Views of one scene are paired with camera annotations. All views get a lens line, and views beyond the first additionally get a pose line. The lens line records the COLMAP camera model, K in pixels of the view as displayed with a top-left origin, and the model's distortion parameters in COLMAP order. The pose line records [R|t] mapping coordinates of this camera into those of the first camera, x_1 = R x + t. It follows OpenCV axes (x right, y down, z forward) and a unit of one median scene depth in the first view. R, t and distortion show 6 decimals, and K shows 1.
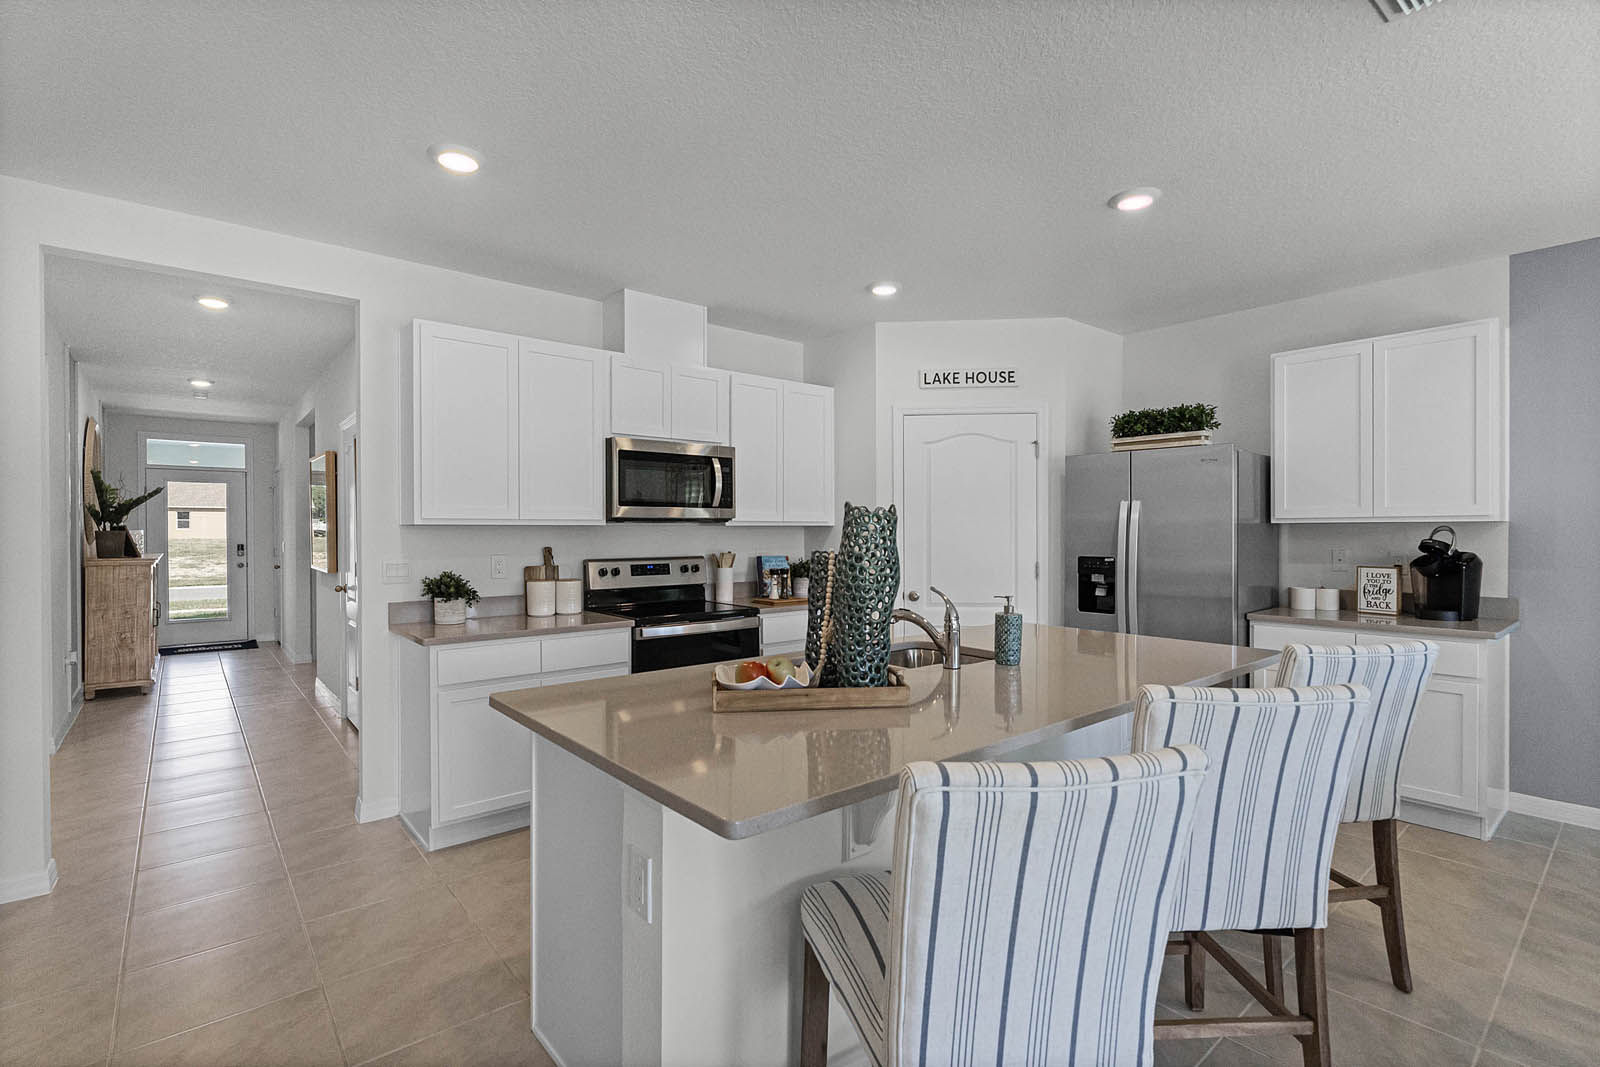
lens RADIAL K [[744.7, 0, 796.3], [0, 744.7, 536.1], [0, 0, 1]] dist [-0.002353, 0.000041]
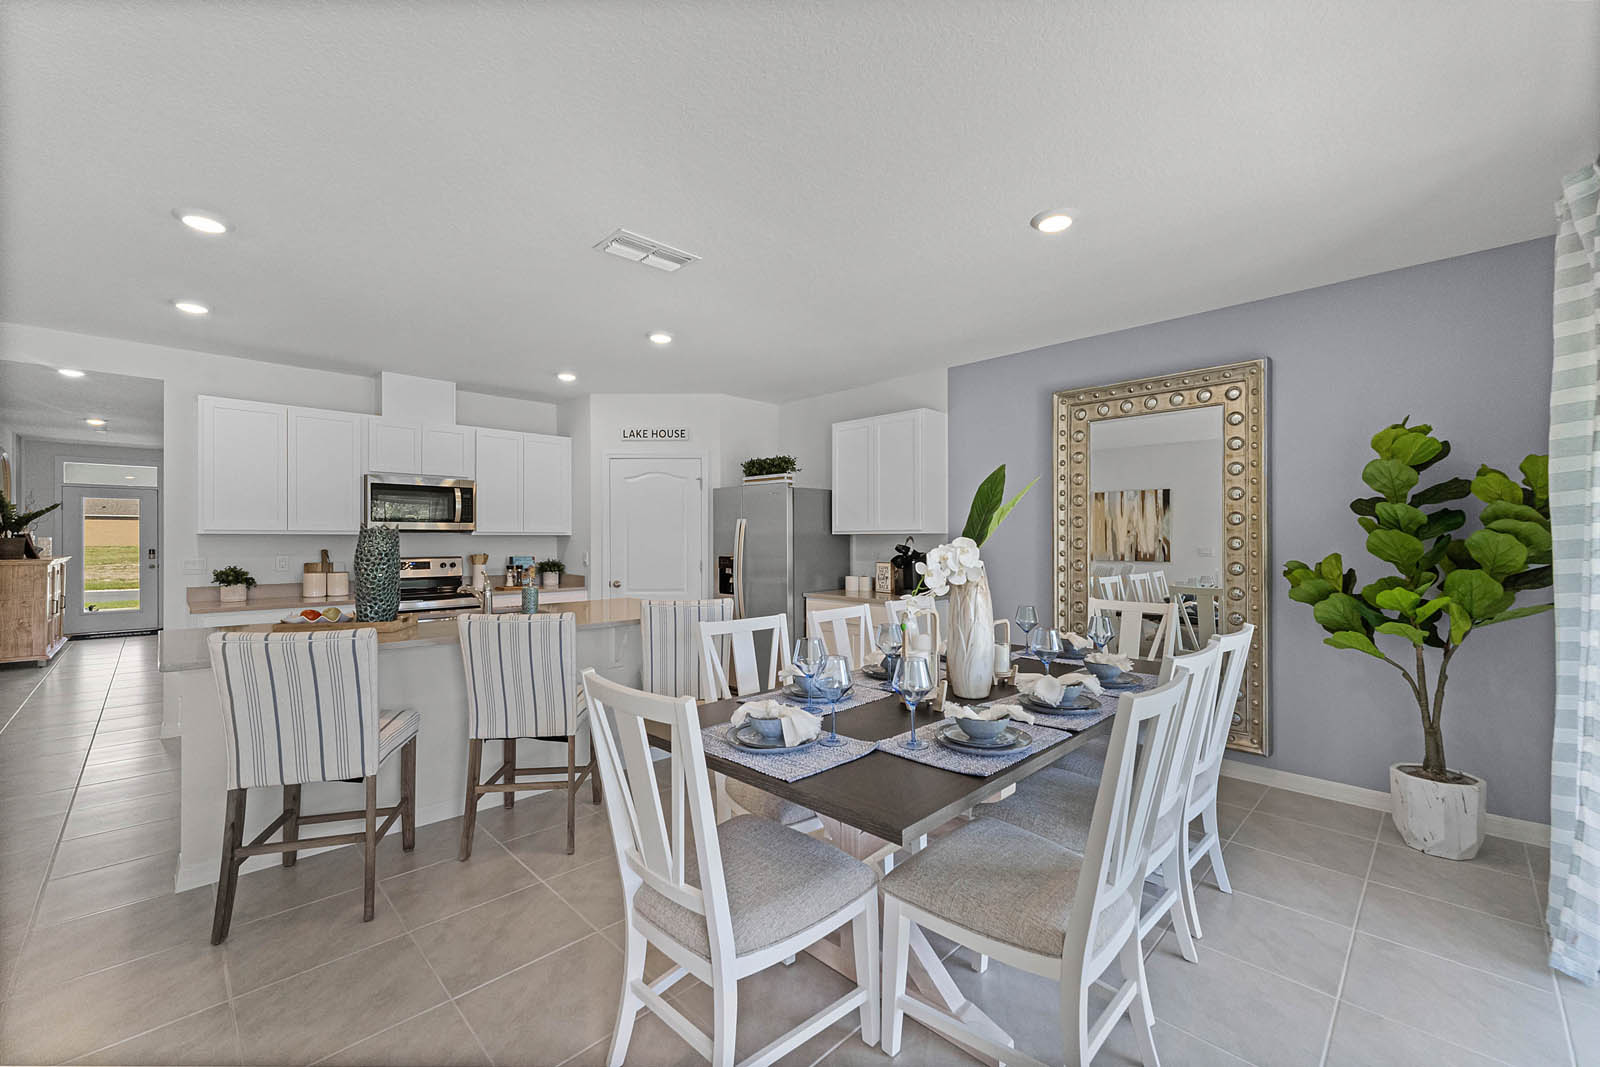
lens RADIAL K [[649.2, 0, 805.0], [0, 649.2, 534.0], [0, 0, 1]] dist [0.002875, -0.000260]
pose [[0.995948, 0.002585, 0.089892, 0.448309], [-0.001245, 0.999887, -0.014965, 0.002161], [-0.089921, 0.014793, 0.995839, -0.314100]]
